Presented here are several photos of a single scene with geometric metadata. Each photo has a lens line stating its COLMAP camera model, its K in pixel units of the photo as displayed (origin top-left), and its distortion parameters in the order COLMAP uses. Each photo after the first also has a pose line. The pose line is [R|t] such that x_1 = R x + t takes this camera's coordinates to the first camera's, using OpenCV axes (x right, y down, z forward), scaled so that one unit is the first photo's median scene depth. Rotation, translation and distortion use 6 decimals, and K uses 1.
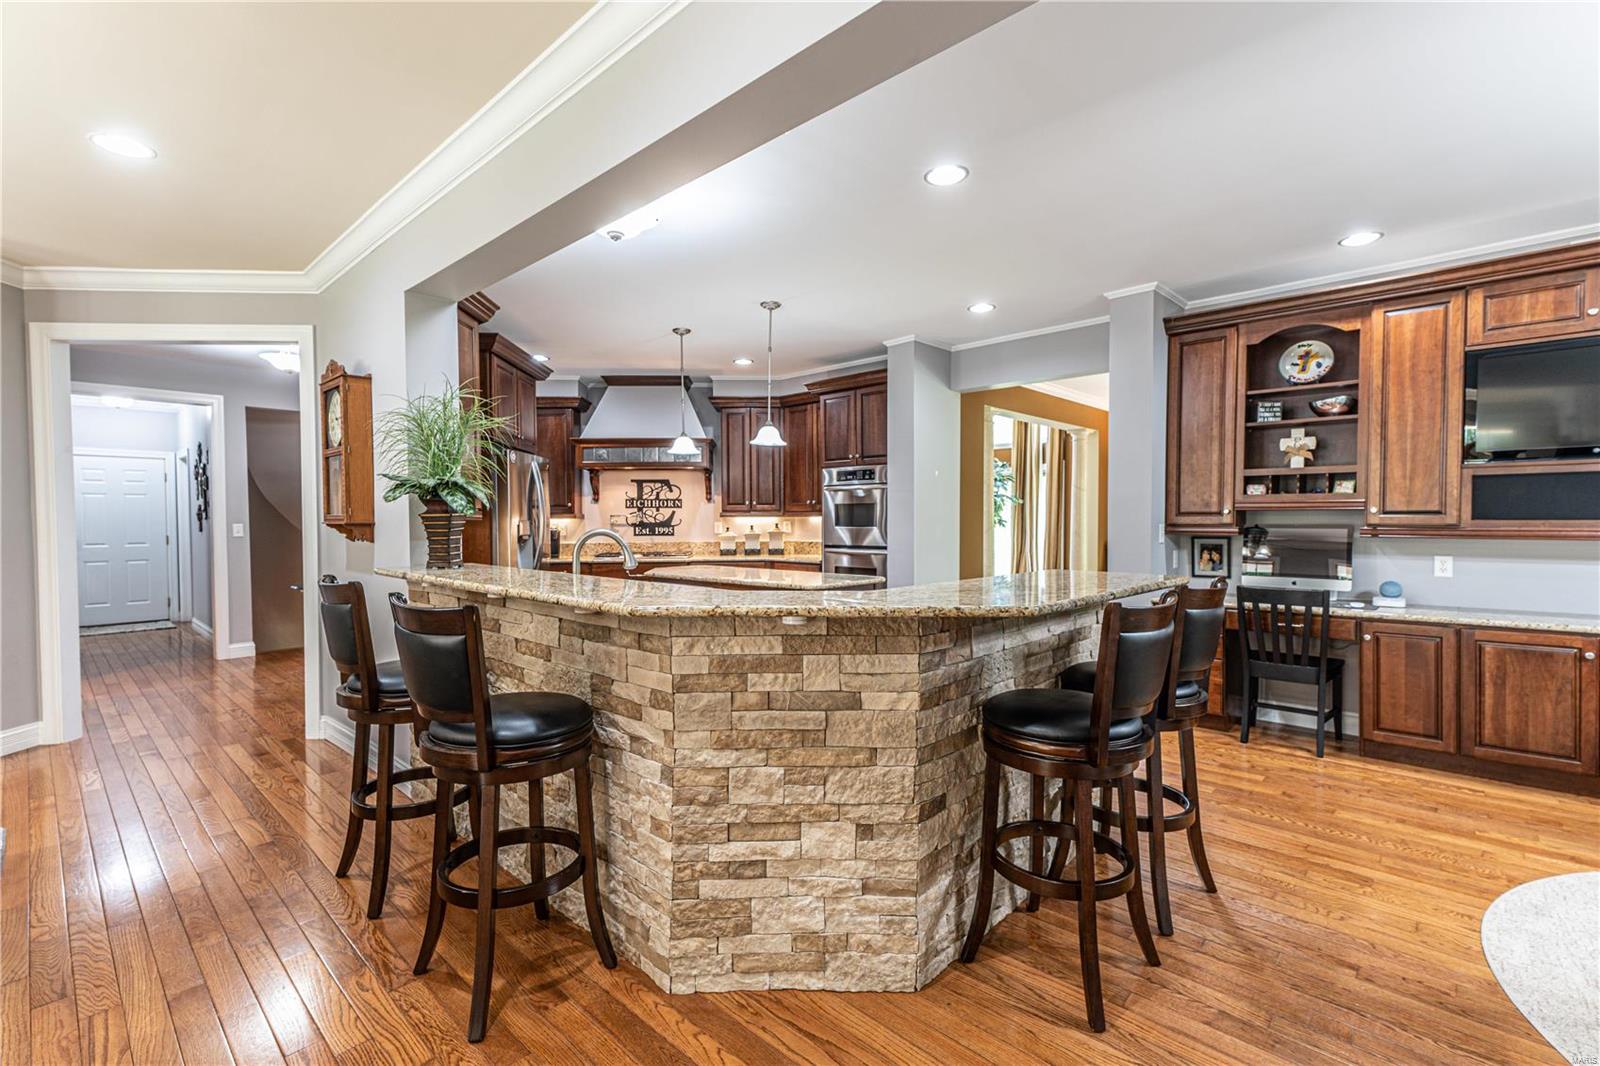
lens RADIAL K [[703.0, 0, 798.8], [0, 703.0, 538.0], [0, 0, 1]] dist [0.001526, 0.000015]
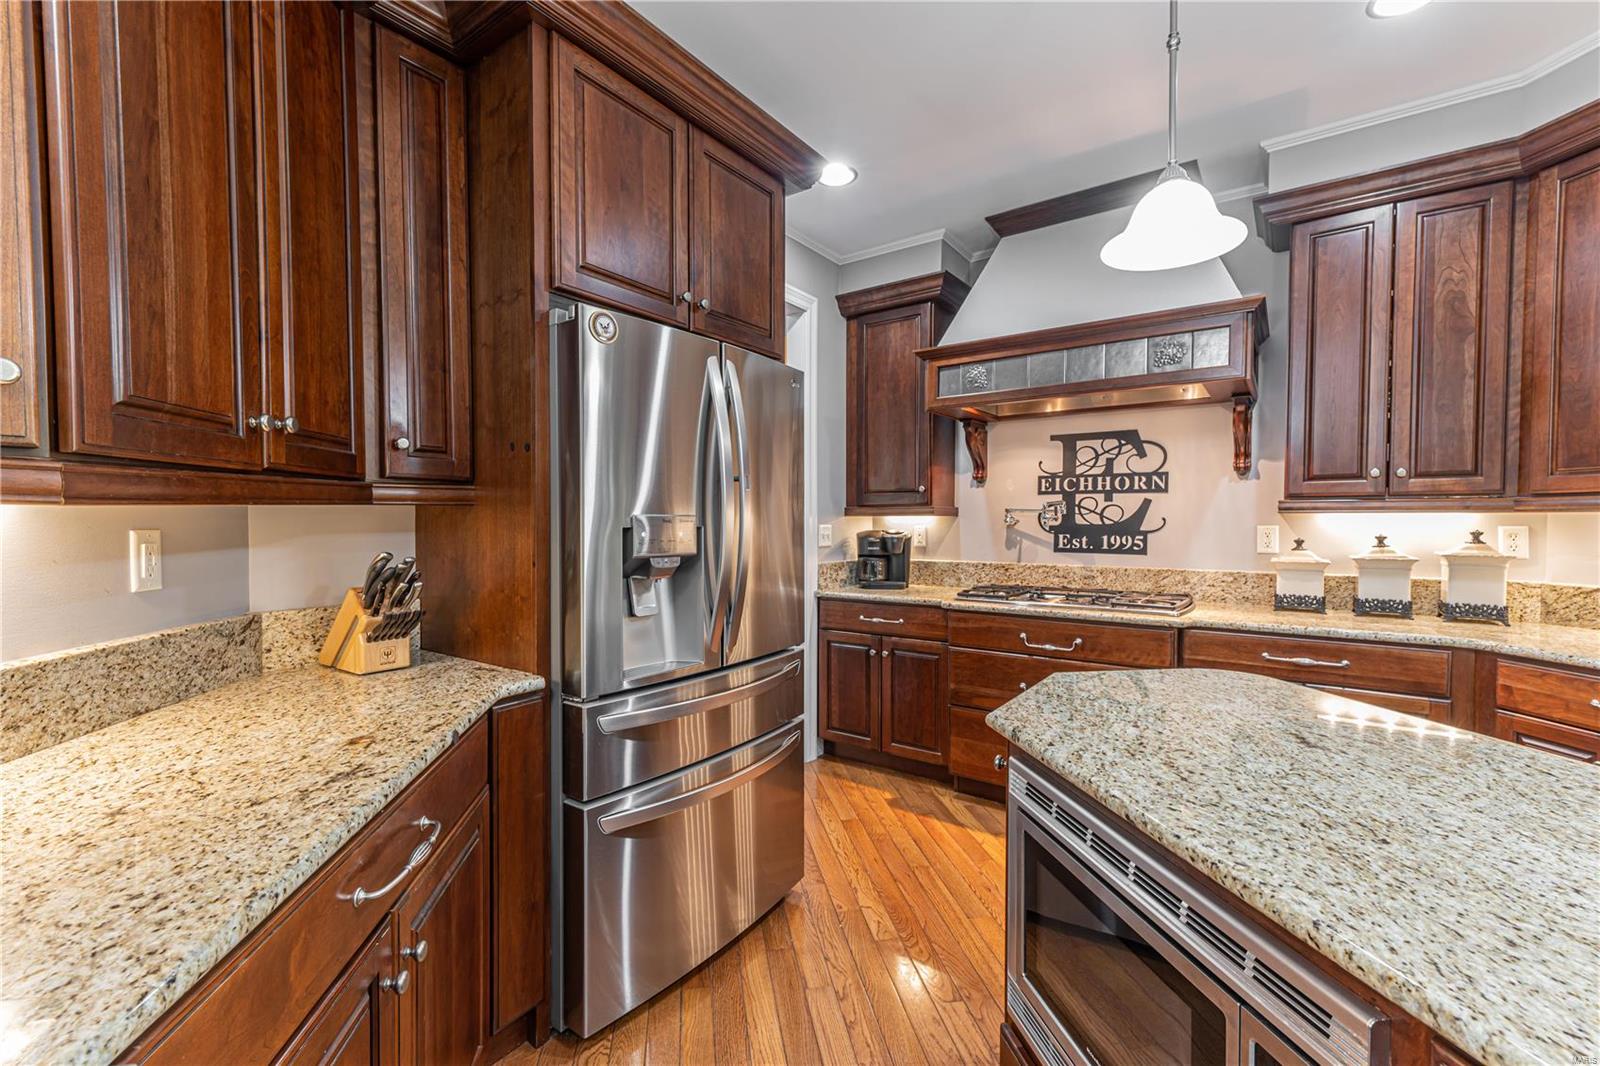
lens RADIAL K [[683.7, 0, 789.6], [0, 683.7, 533.6], [0, 0, 1]] dist [0.013760, -0.000142]
pose [[0.773338, 0.020528, -0.633661, -0.077397], [-0.029022, 0.999574, -0.003038, -0.008864], [0.633329, 0.020740, 0.773605, 0.522090]]
